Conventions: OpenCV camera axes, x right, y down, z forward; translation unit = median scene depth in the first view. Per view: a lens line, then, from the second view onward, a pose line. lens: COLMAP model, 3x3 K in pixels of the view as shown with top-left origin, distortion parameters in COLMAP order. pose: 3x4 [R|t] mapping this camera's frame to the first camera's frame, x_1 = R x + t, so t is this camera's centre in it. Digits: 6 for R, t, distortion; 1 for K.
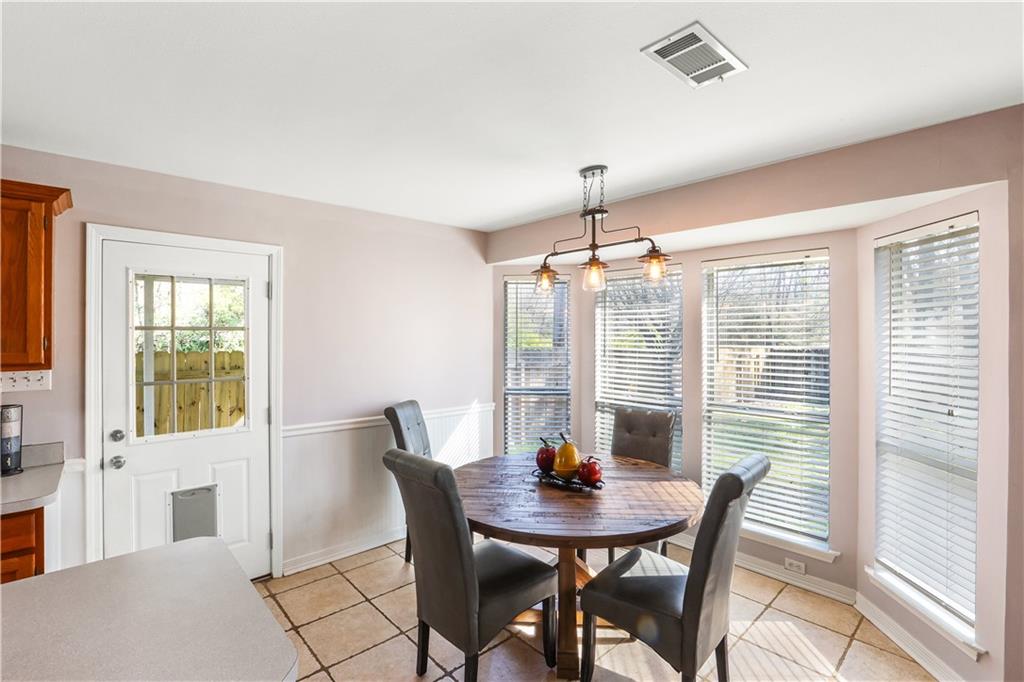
lens RADIAL K [[485.6, 0, 515.3], [0, 485.6, 335.3], [0, 0, 1]] dist [-0.013784, 0.000304]
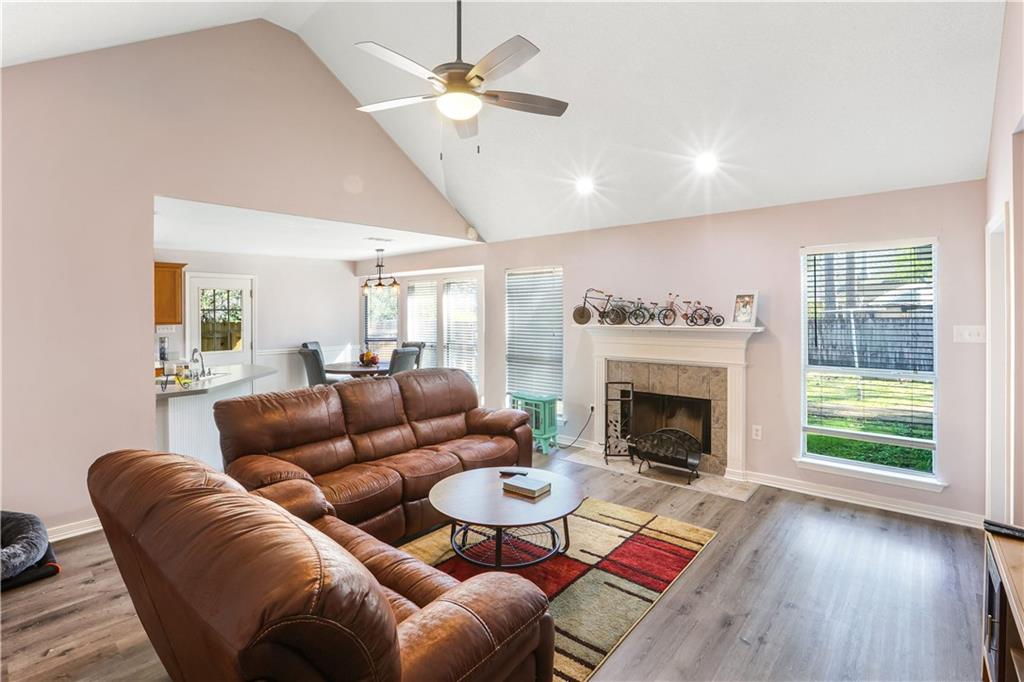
lens RADIAL K [[485.6, 0, 504.5], [0, 485.6, 321.0], [0, 0, 1]] dist [-0.013784, 0.000304]
pose [[0.994258, -0.008658, 0.106655, 0.596569], [0.006673, 0.999798, 0.018952, 0.006700], [-0.106797, -0.018132, 0.994115, -1.882403]]
